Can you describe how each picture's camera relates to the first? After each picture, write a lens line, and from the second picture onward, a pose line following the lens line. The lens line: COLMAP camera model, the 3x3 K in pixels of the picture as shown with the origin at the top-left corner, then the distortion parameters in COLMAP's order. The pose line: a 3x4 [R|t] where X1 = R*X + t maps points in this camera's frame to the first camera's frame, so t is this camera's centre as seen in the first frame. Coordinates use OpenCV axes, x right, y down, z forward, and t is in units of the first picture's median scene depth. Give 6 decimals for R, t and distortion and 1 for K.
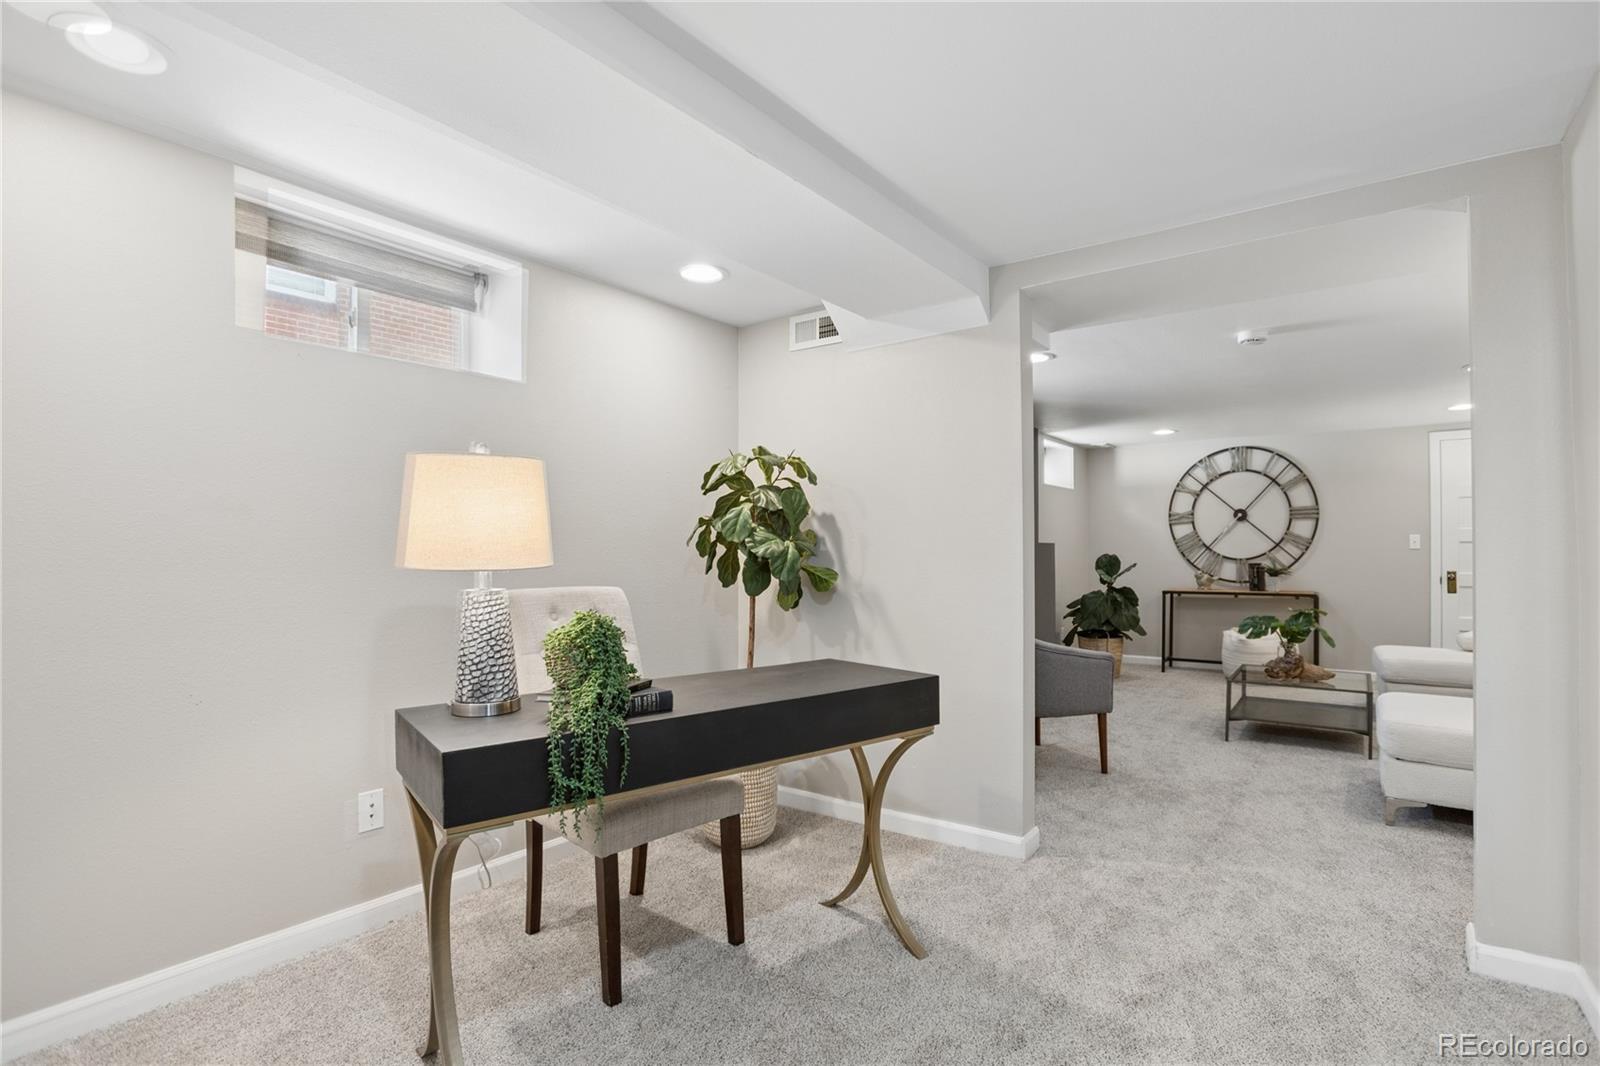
lens RADIAL K [[767.6, 0, 802.8], [0, 767.6, 548.6], [0, 0, 1]] dist [-0.084721, 0.041065]
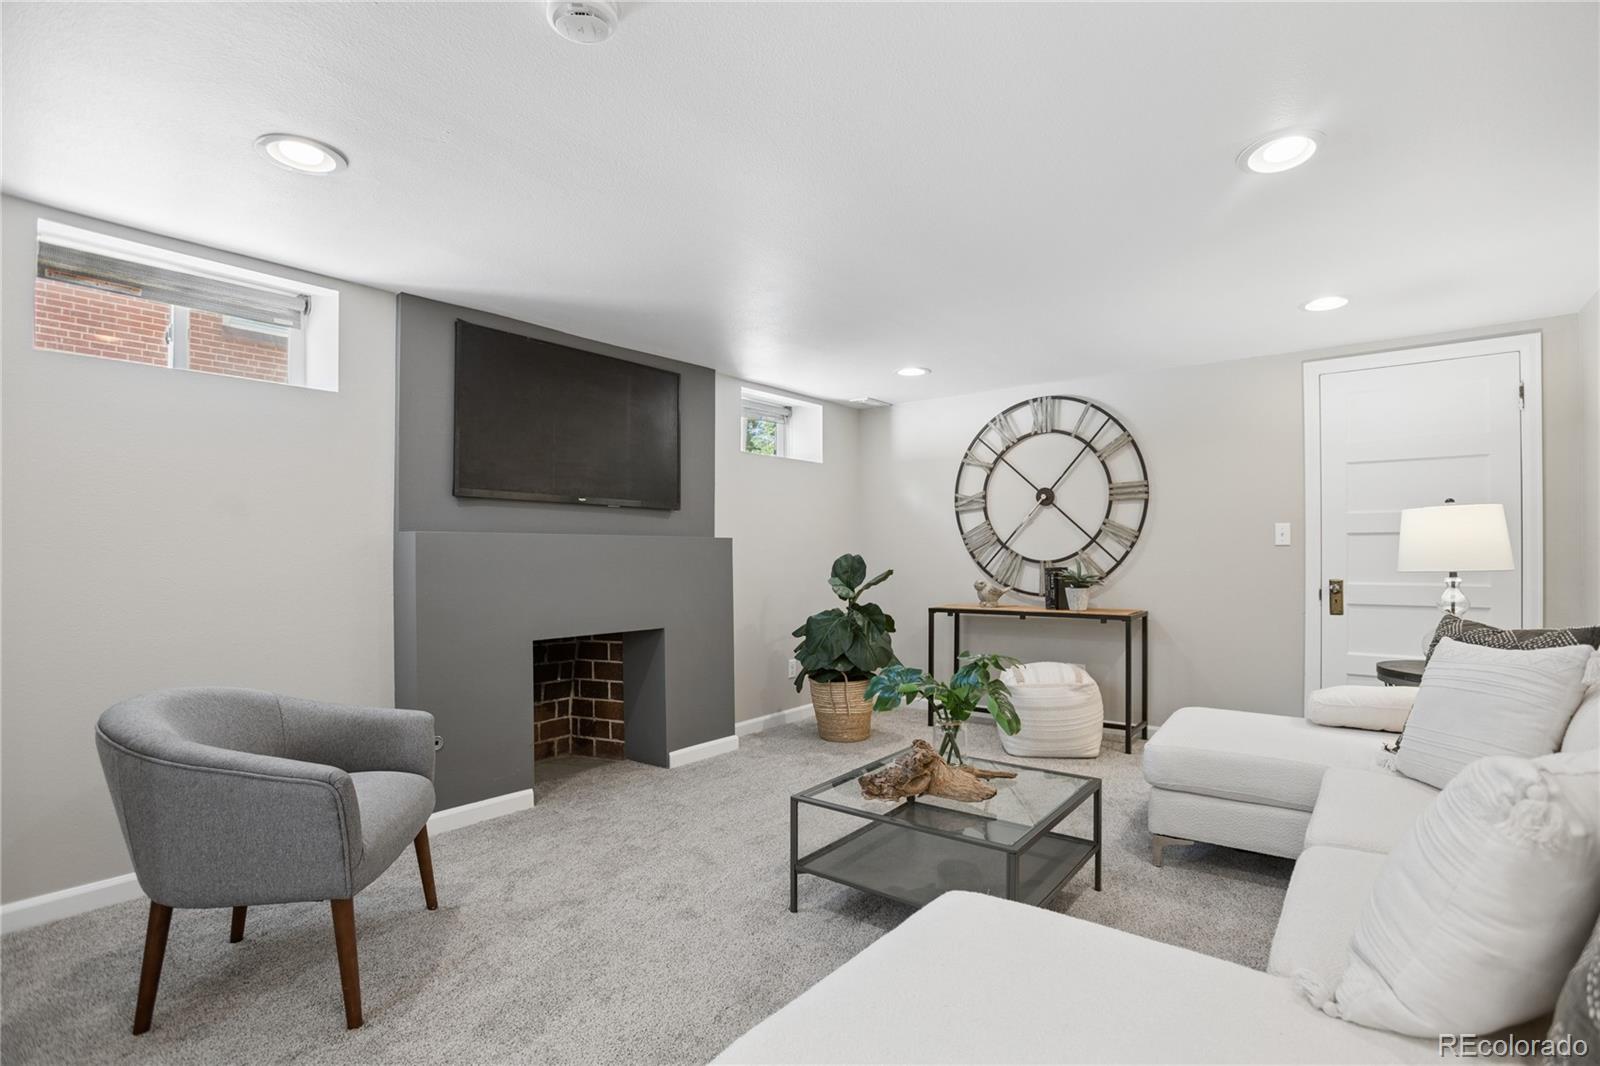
lens RADIAL K [[753.0, 0, 825.4], [0, 753.0, 536.7], [0, 0, 1]] dist [-0.066699, 0.026173]
pose [[0.999959, 0.001218, -0.008965, 0.391836], [-0.001453, 0.999656, -0.026199, 0.009468], [0.008930, 0.026211, 0.999617, 0.320306]]
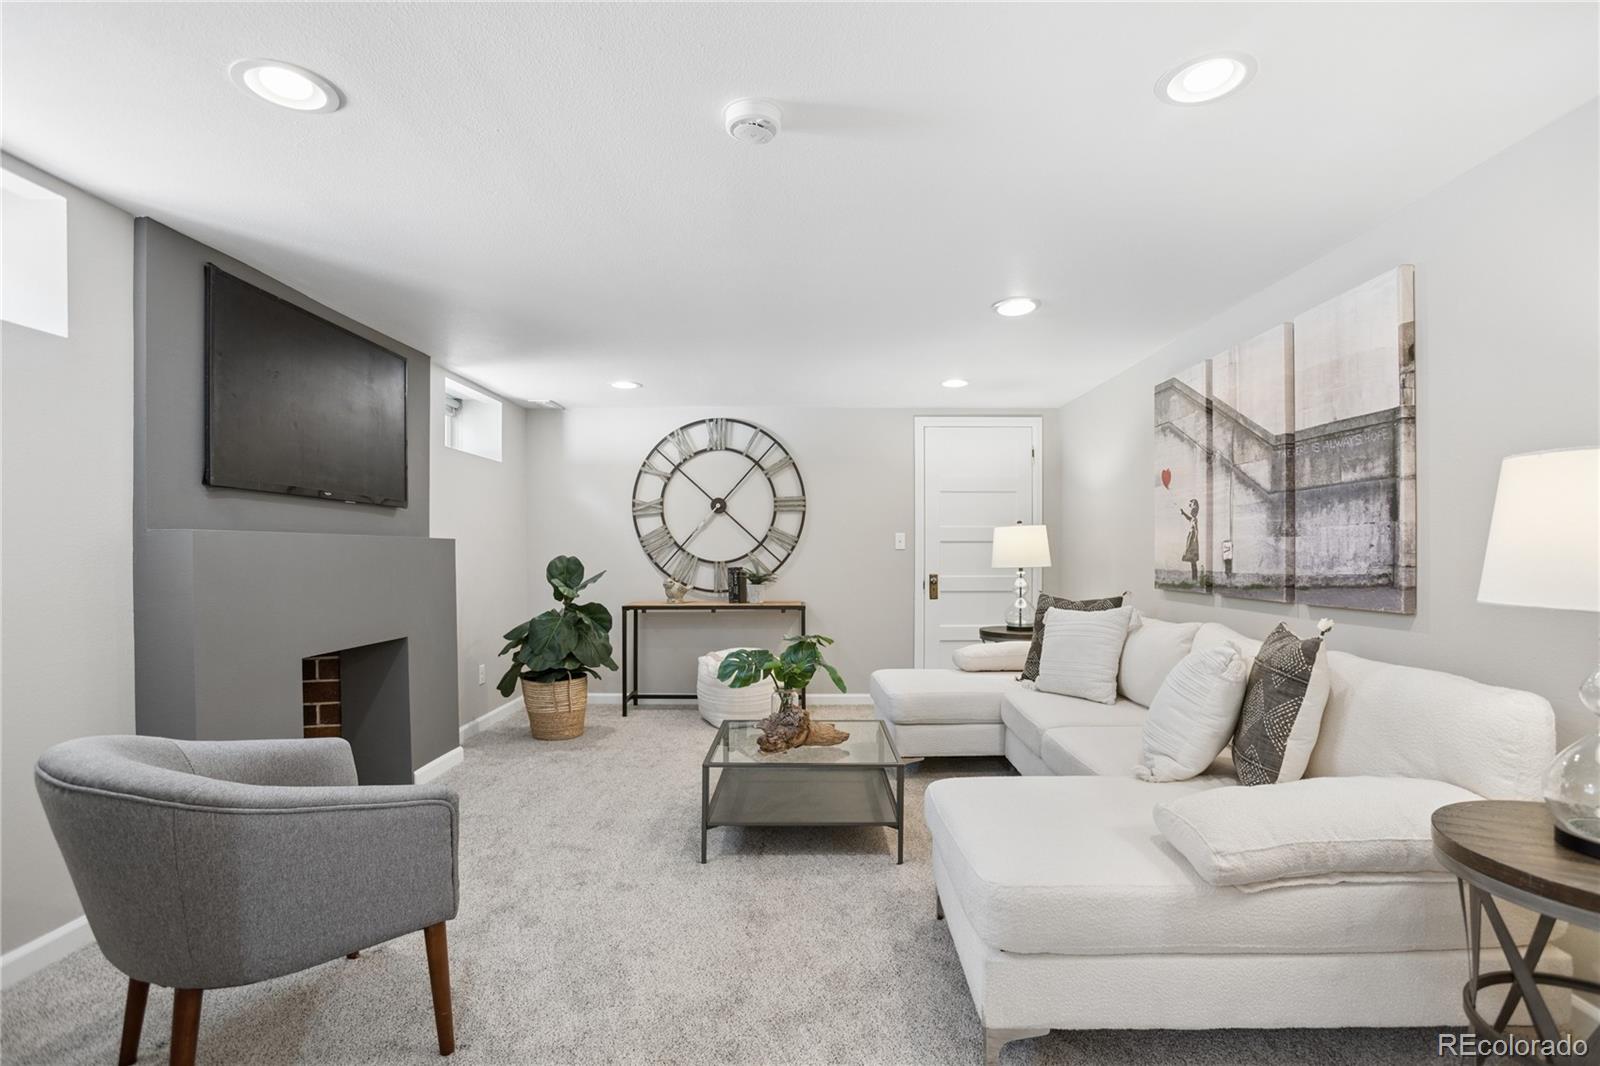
lens RADIAL K [[767.6, 0, 802.8], [0, 767.6, 548.6], [0, 0, 1]] dist [-0.084721, 0.041065]
pose [[0.804907, 0.006126, 0.593369, 0.181442], [0.000314, 0.999942, -0.010749, 0.008448], [-0.593401, 0.008838, 0.804859, 0.306064]]
